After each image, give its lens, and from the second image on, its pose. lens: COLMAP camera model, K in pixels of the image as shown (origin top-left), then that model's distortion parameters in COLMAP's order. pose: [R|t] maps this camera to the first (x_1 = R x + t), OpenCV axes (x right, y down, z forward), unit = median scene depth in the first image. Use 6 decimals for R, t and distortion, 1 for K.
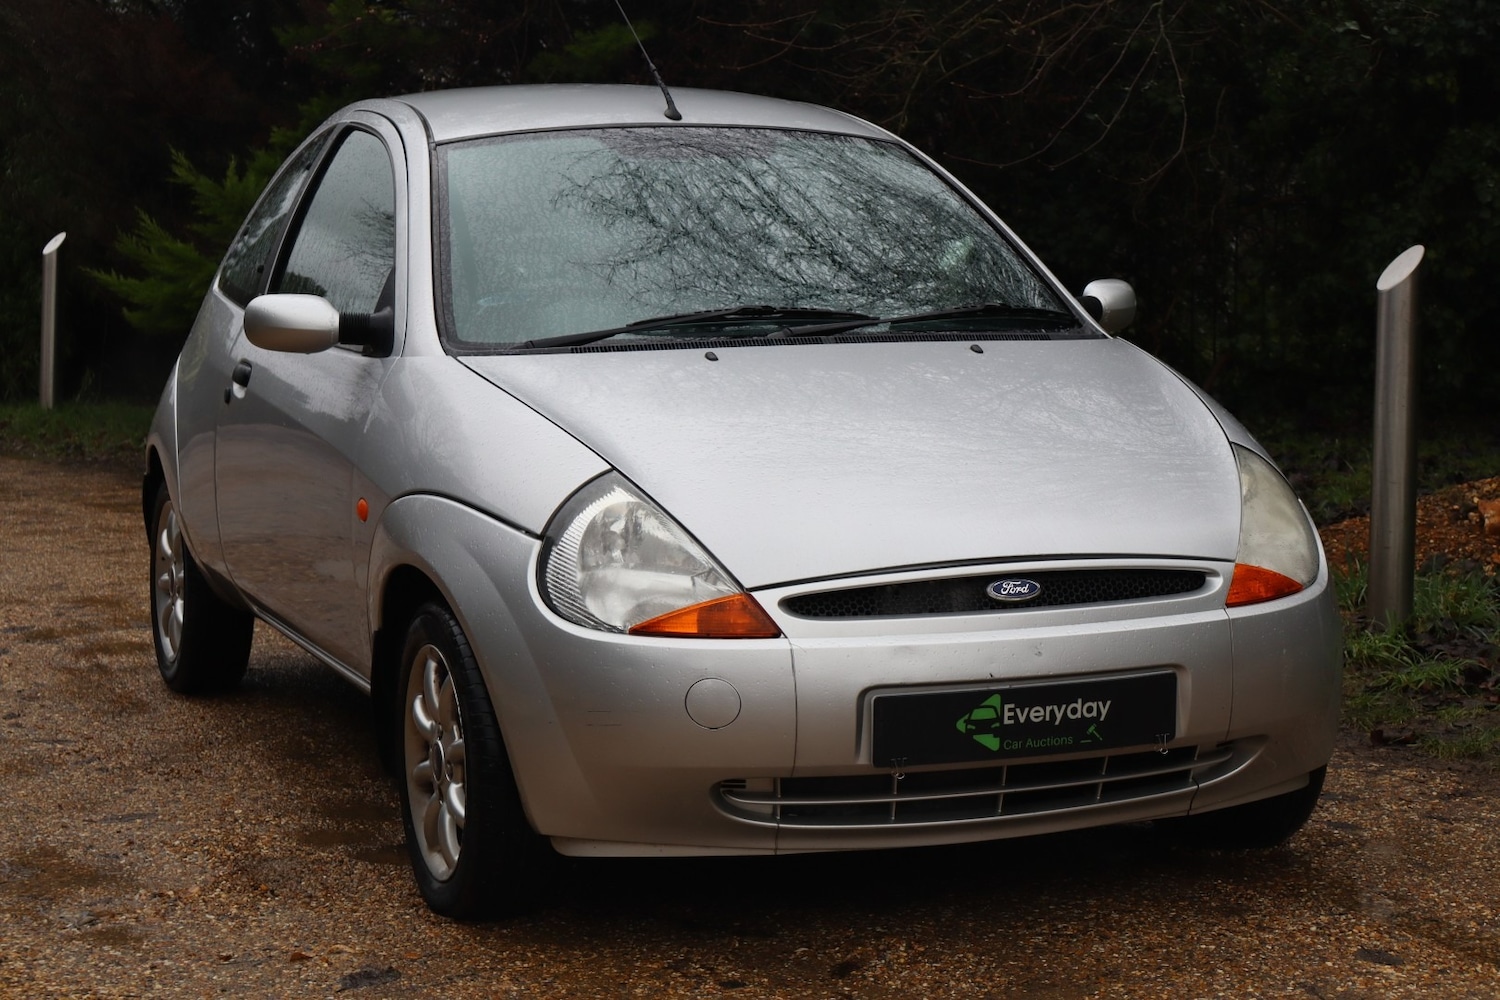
lens RADIAL K [[2973.3, 0, 744.8], [0, 2973.3, 498.3], [0, 0, 1]] dist [0.021118, 0.000000]
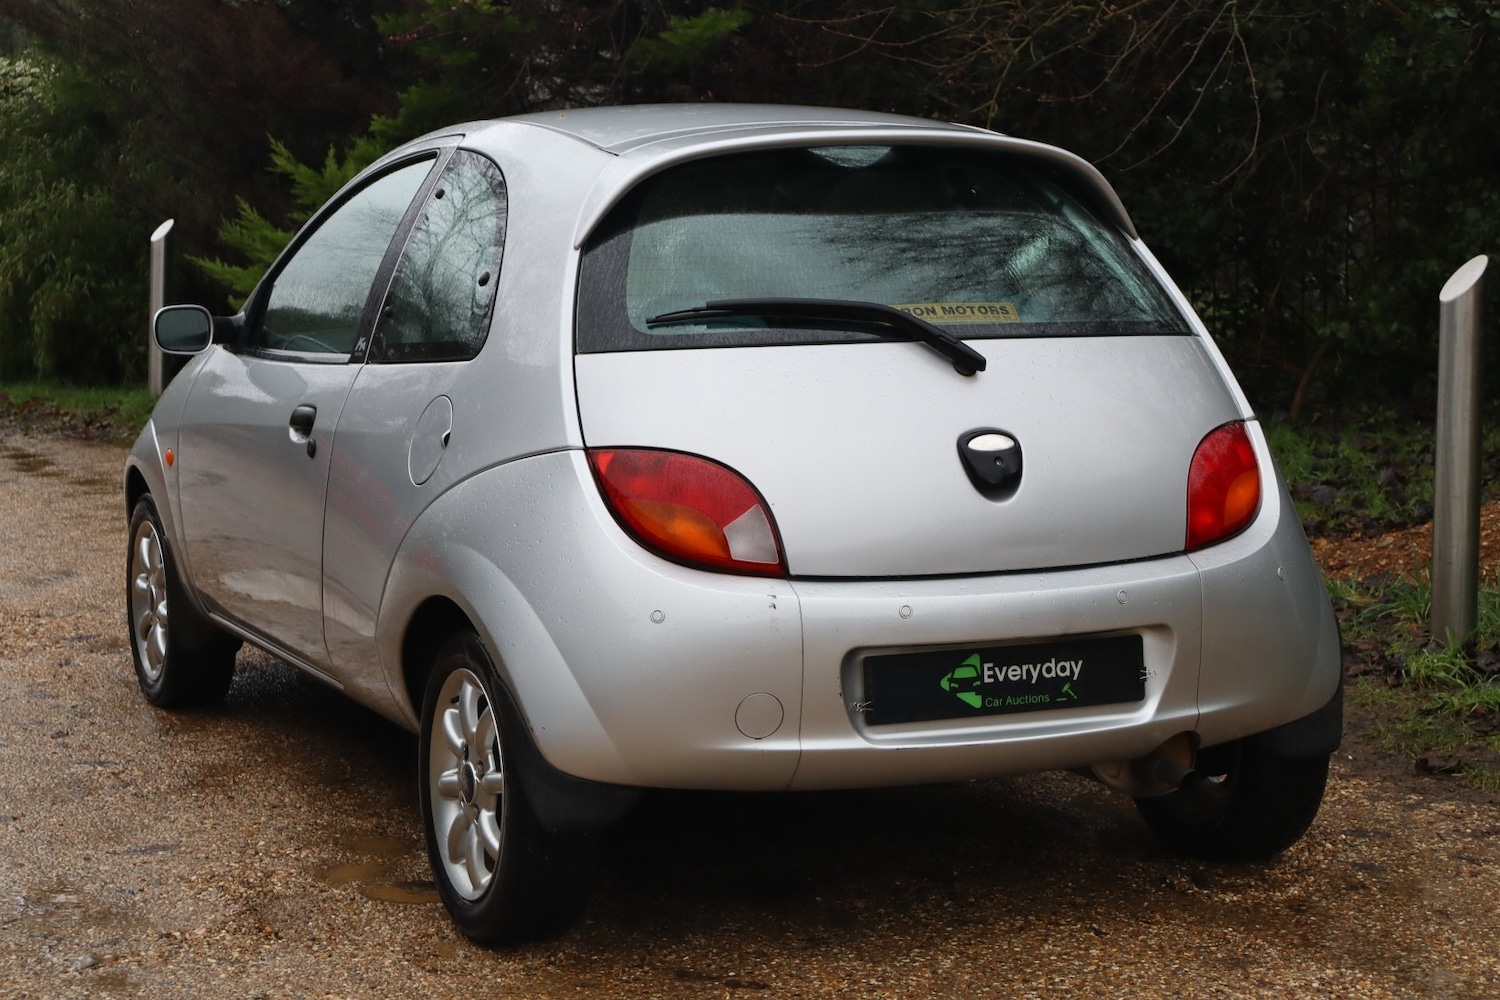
lens RADIAL K [[2973.3, 0, 751.3], [0, 2973.3, 493.1], [0, 0, 1]] dist [0.021118, 0.000000]
pose [[0.998754, -0.000287, -0.049903, 0.045007], [0.000959, 0.999909, 0.013452, -0.026041], [0.049895, -0.013483, 0.998663, 0.008837]]
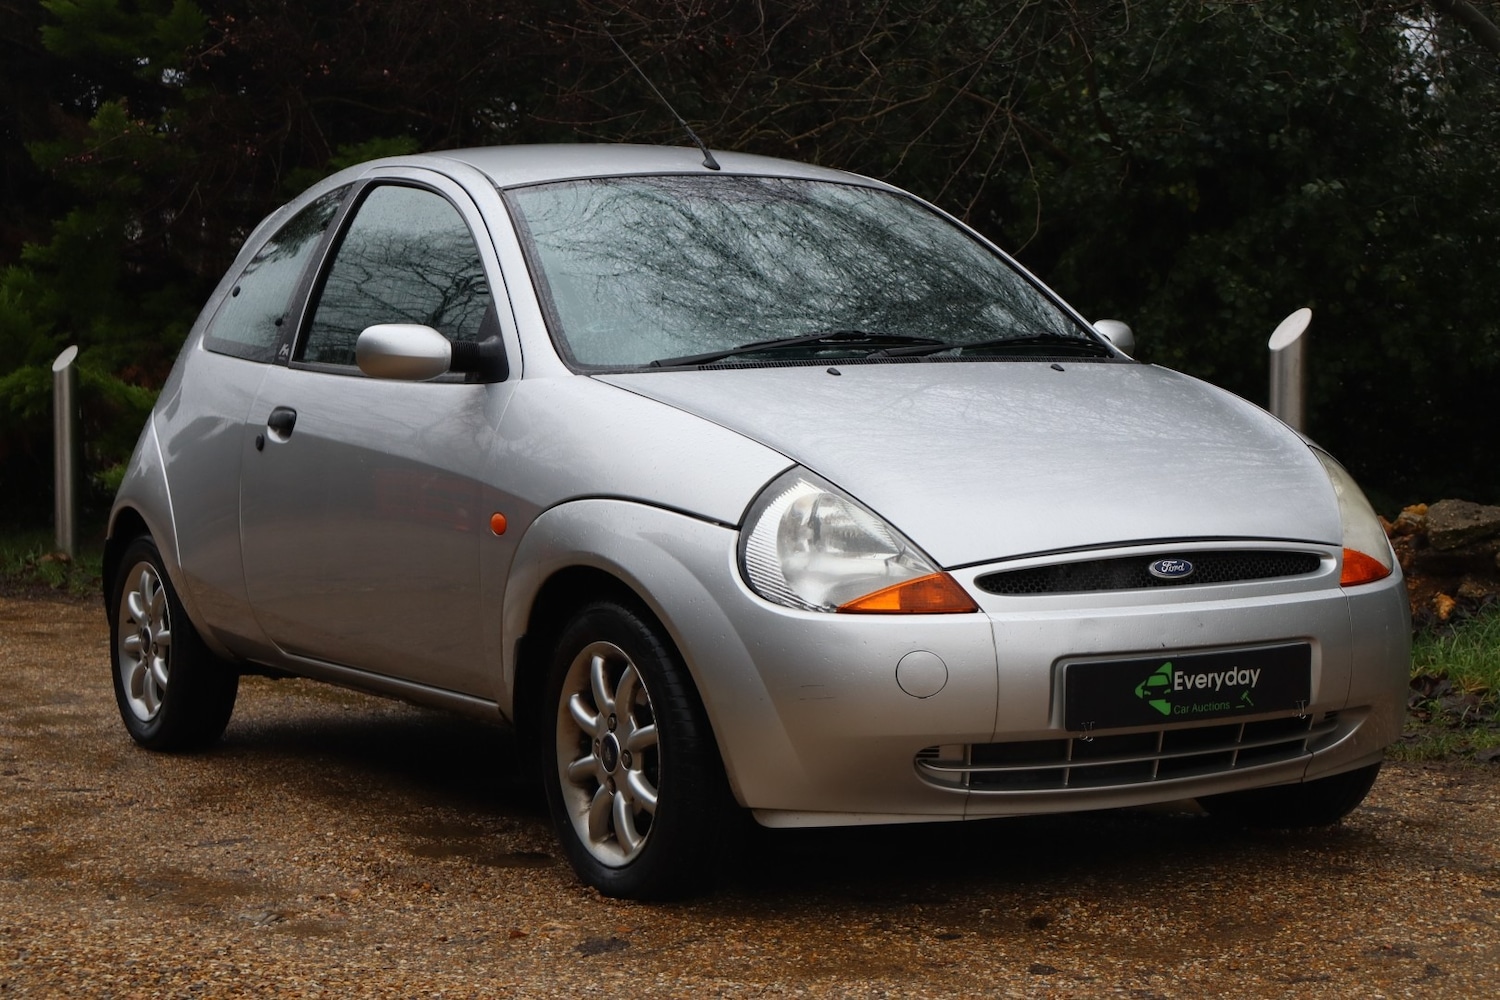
lens RADIAL K [[2973.3, 0, 734.4], [0, 2973.3, 502.6], [0, 0, 1]] dist [0.021118, 0.000000]
pose [[0.987880, -0.015046, 0.154490, -0.189504], [0.023403, 0.998351, -0.052416, 0.048387], [-0.153447, 0.055396, 0.986603, -0.039496]]
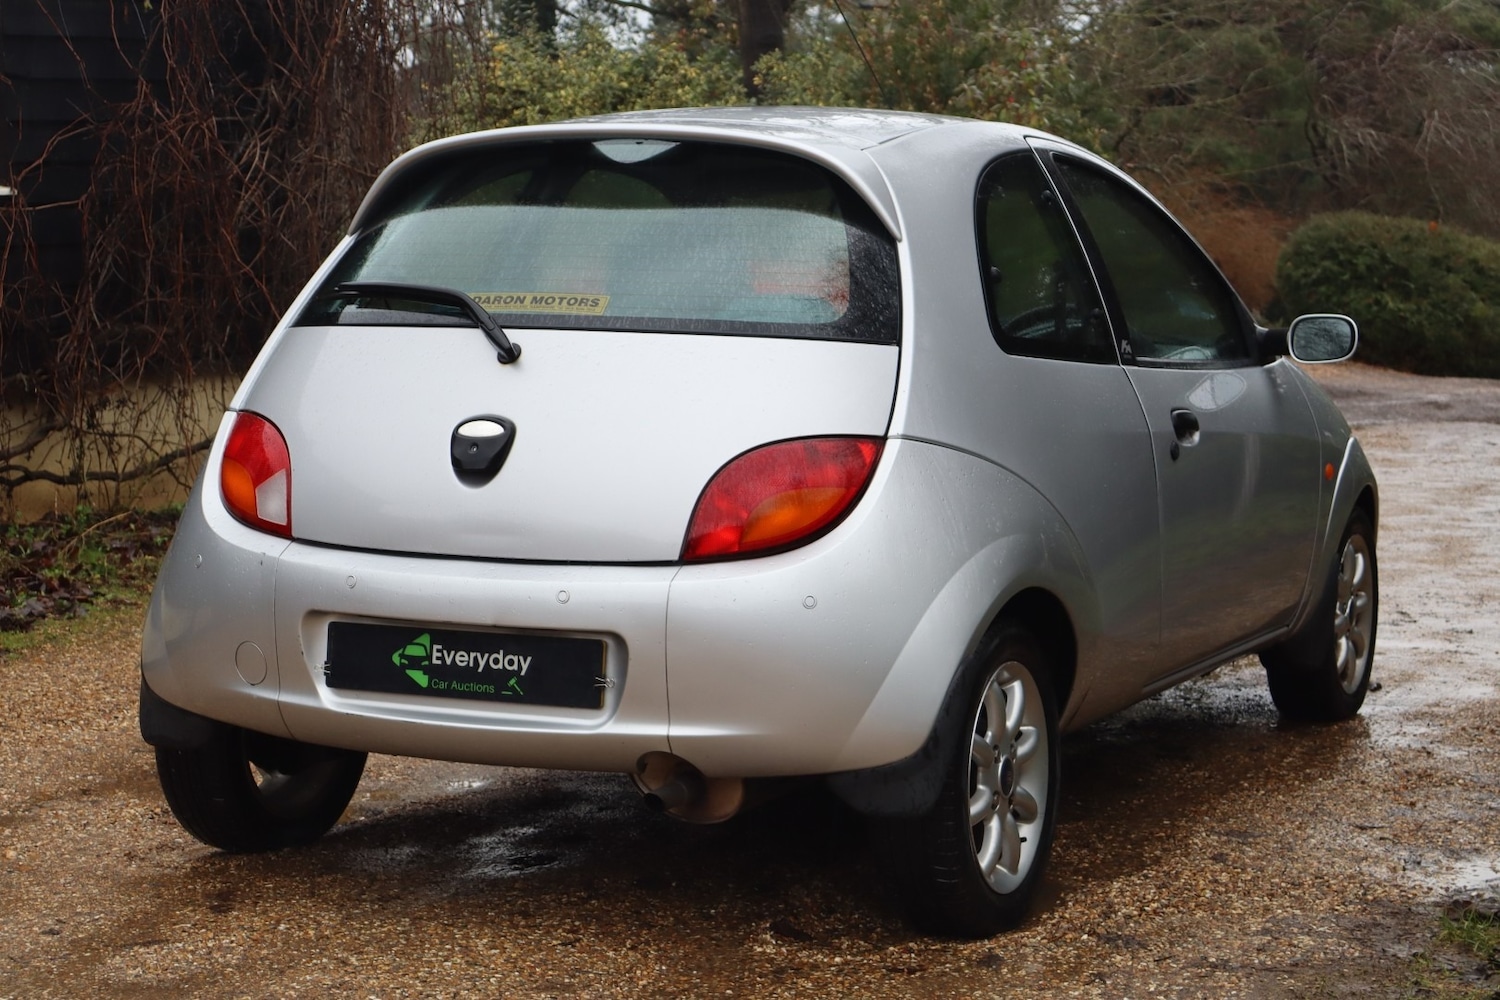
lens RADIAL K [[2973.3, 0, 741.7], [0, 2973.3, 504.6], [0, 0, 1]] dist [0.021118, 0.000000]
pose [[0.619190, 0.075685, -0.781585, 0.791364], [-0.083418, 0.996052, 0.030368, -0.039618], [0.780798, 0.046395, 0.623059, 0.391731]]
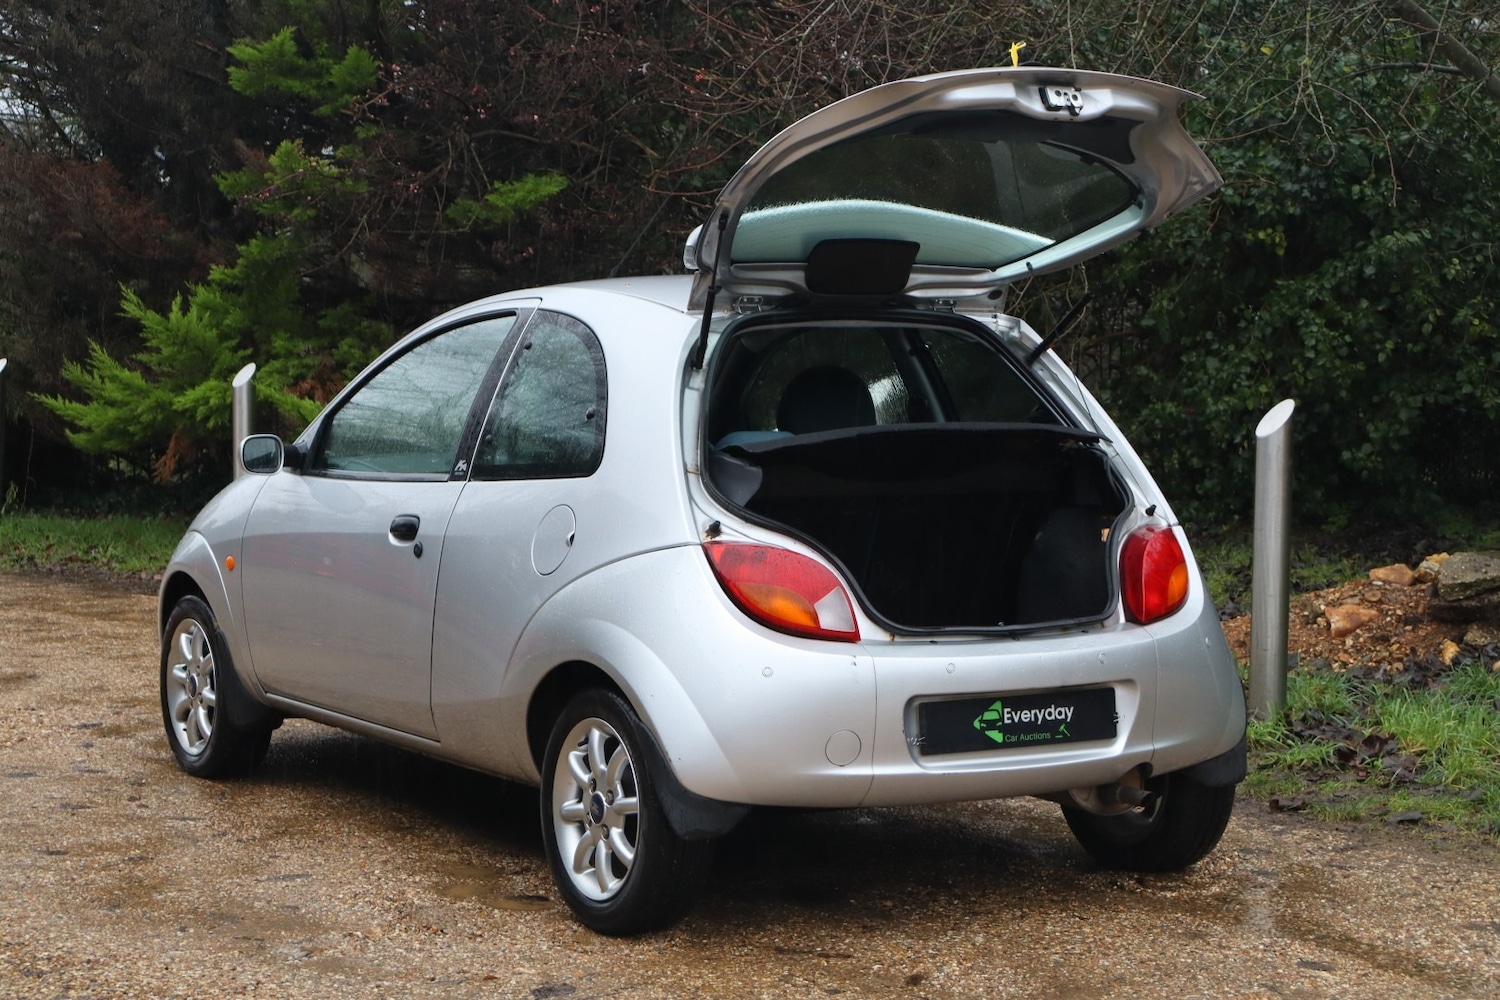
lens RADIAL K [[2973.3, 0, 741.7], [0, 2973.3, 491.3], [0, 0, 1]] dist [0.021118, 0.000000]
pose [[0.997190, -0.001048, 0.074910, -0.111800], [0.003594, 0.999420, -0.033863, -0.009751], [-0.074831, 0.034037, 0.996615, -0.242704]]
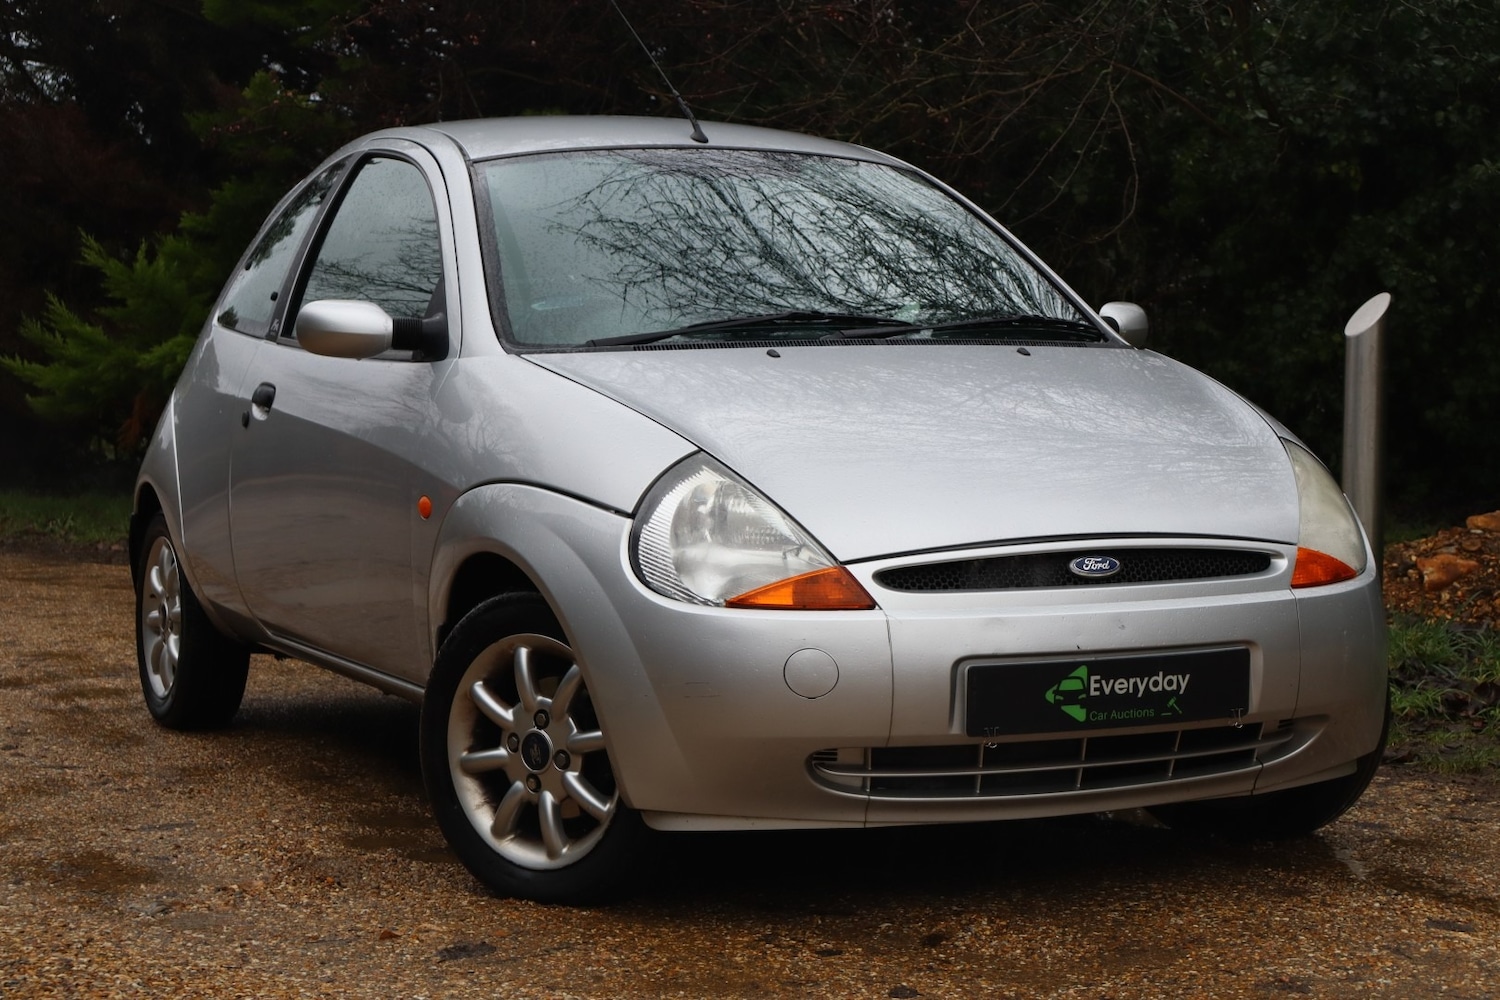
lens RADIAL K [[2973.3, 0, 746.7], [0, 2973.3, 497.2], [0, 0, 1]] dist [0.021118, 0.000000]
pose [[0.998082, 0.001875, 0.061883, -0.074357], [0.001038, 0.998895, -0.046996, 0.043821], [-0.061902, 0.046970, 0.996976, -0.011925]]
